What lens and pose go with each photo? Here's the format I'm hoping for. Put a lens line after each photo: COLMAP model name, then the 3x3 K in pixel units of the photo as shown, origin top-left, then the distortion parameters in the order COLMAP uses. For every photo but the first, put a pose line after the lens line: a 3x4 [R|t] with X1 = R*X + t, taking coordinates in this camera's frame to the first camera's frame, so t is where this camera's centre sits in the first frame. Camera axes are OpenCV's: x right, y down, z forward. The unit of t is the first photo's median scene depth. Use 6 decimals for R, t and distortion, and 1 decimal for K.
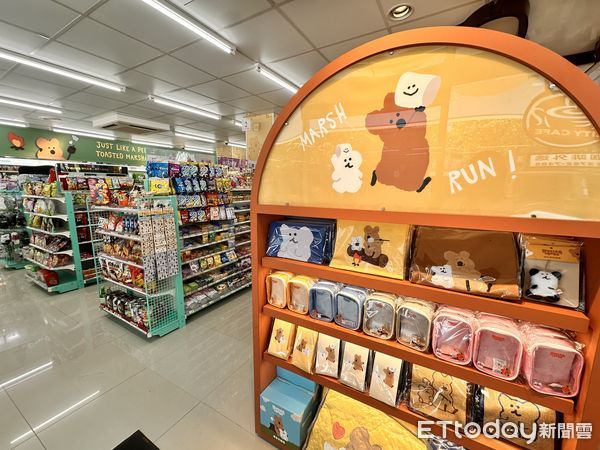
lens RADIAL K [[245.4, 0, 300.5], [0, 245.4, 224.6], [0, 0, 1]] dist [-0.000096, -0.000012]
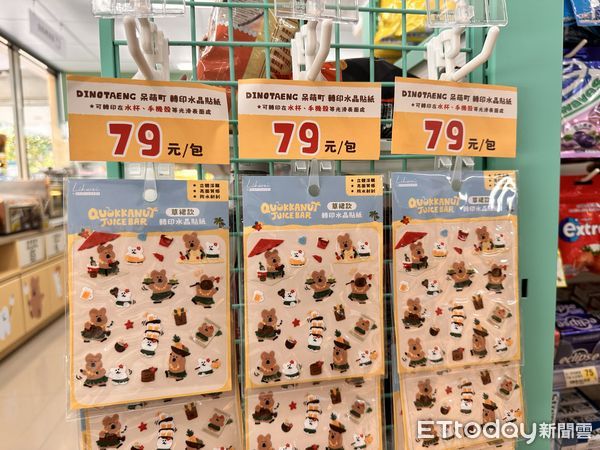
lens RADIAL K [[419.9, 0, 301.0], [0, 419.9, 223.8], [0, 0, 1]] dist [-0.003170, -0.000595]
pose [[0.628695, 0.045575, -0.776316, -0.597821], [-0.095364, 0.995265, -0.018802, -0.022566], [0.771783, 0.085853, 0.630064, 1.131495]]
